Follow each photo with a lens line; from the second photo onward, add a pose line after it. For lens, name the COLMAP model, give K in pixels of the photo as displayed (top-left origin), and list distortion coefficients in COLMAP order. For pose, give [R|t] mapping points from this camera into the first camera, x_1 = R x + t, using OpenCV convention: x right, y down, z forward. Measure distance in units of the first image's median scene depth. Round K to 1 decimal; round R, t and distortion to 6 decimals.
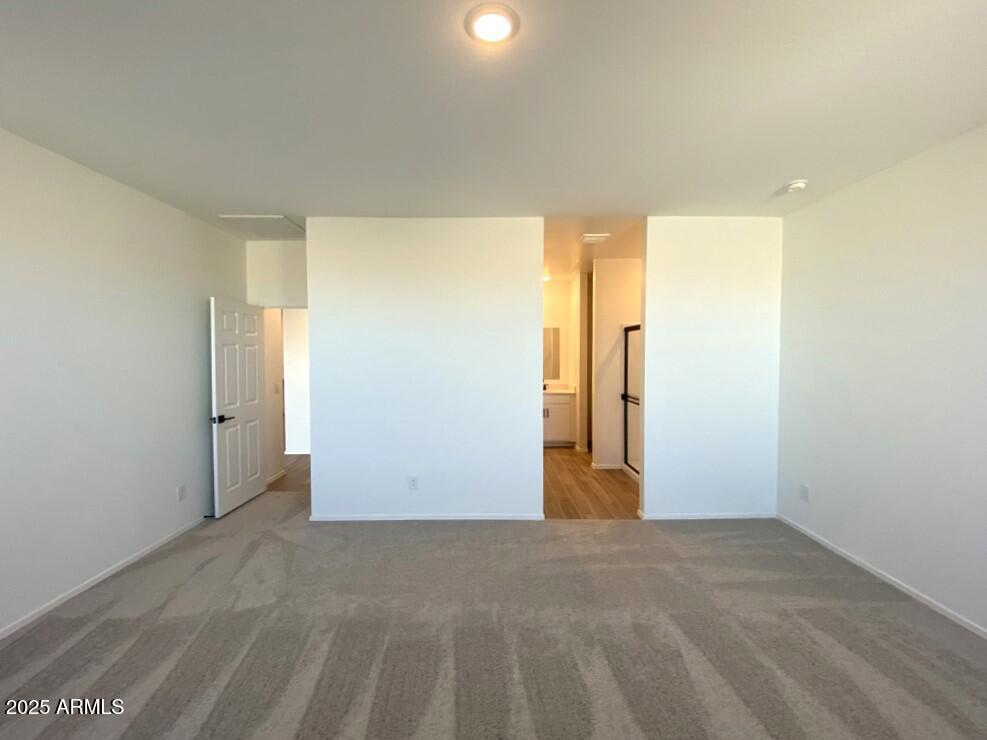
lens RADIAL K [[398.3, 0, 493.9], [0, 398.3, 366.2], [0, 0, 1]] dist [-0.004262, -0.000516]
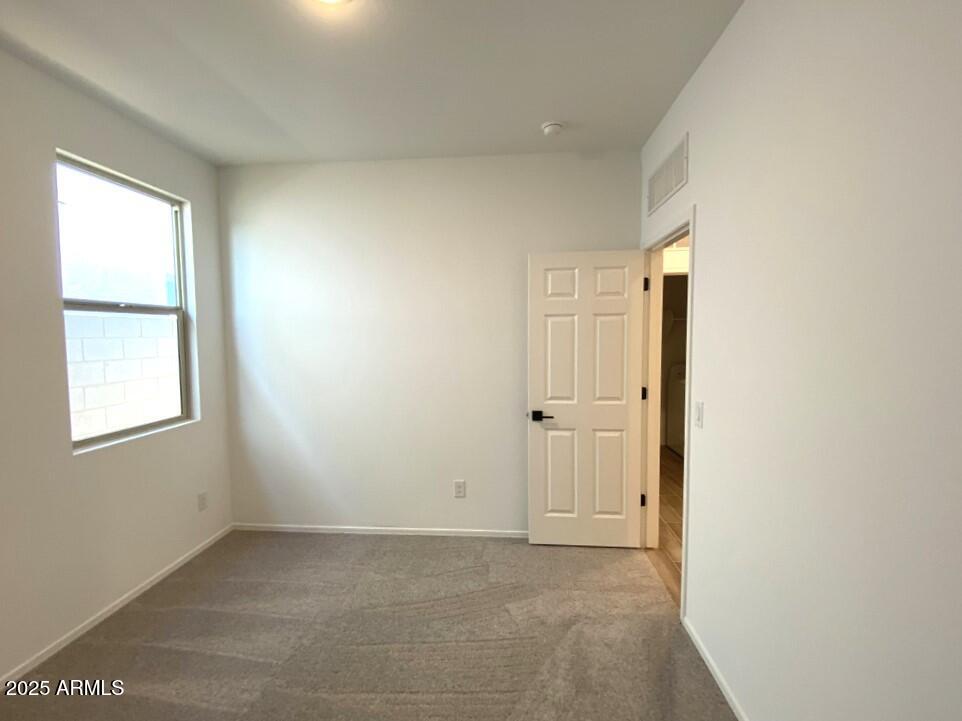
lens RADIAL K [[388.2, 0, 482.9], [0, 388.2, 351.9], [0, 0, 1]] dist [-0.004262, -0.000516]
pose [[-0.087780, 0.045415, -0.995104, 0.042977], [-0.022916, 0.998604, 0.047597, -0.018516], [0.995876, 0.026982, -0.086617, 0.919230]]
